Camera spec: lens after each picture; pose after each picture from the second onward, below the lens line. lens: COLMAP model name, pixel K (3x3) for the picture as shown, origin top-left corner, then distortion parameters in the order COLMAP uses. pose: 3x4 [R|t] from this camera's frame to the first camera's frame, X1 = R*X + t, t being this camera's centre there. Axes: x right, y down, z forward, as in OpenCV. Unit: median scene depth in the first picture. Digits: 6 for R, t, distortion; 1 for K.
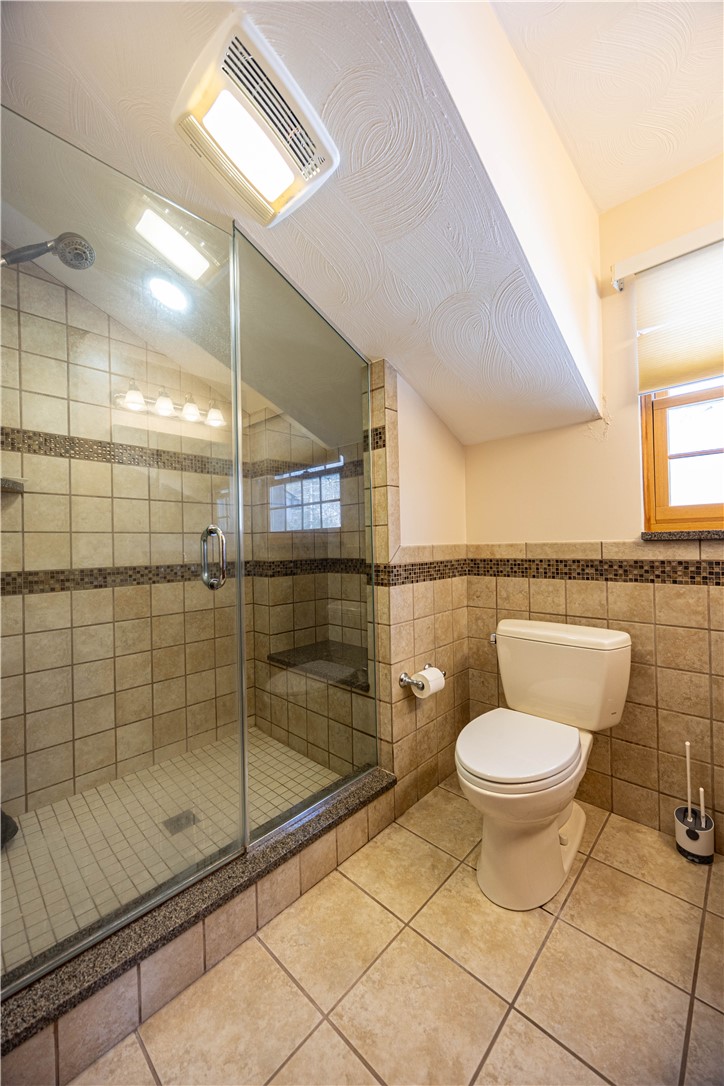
lens RADIAL K [[425.4, 0, 362.0], [0, 425.4, 543.0], [0, 0, 1]] dist [0.009718, 0.000007]
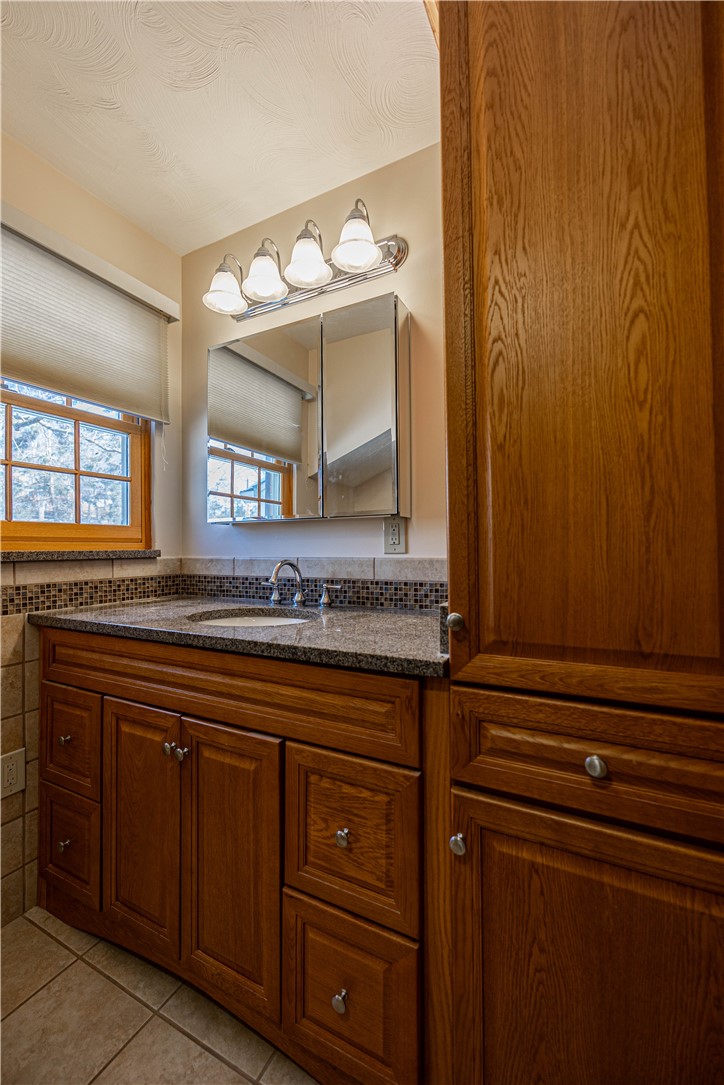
lens RADIAL K [[425.0, 0, 362.0], [0, 425.0, 542.5], [0, 0, 1]] dist [0.009718, 0.000007]
pose [[-0.297405, 0.050420, 0.953419, -0.682116], [0.007198, 0.998695, -0.050569, 0.014387], [-0.954724, -0.008177, -0.297379, 0.850221]]
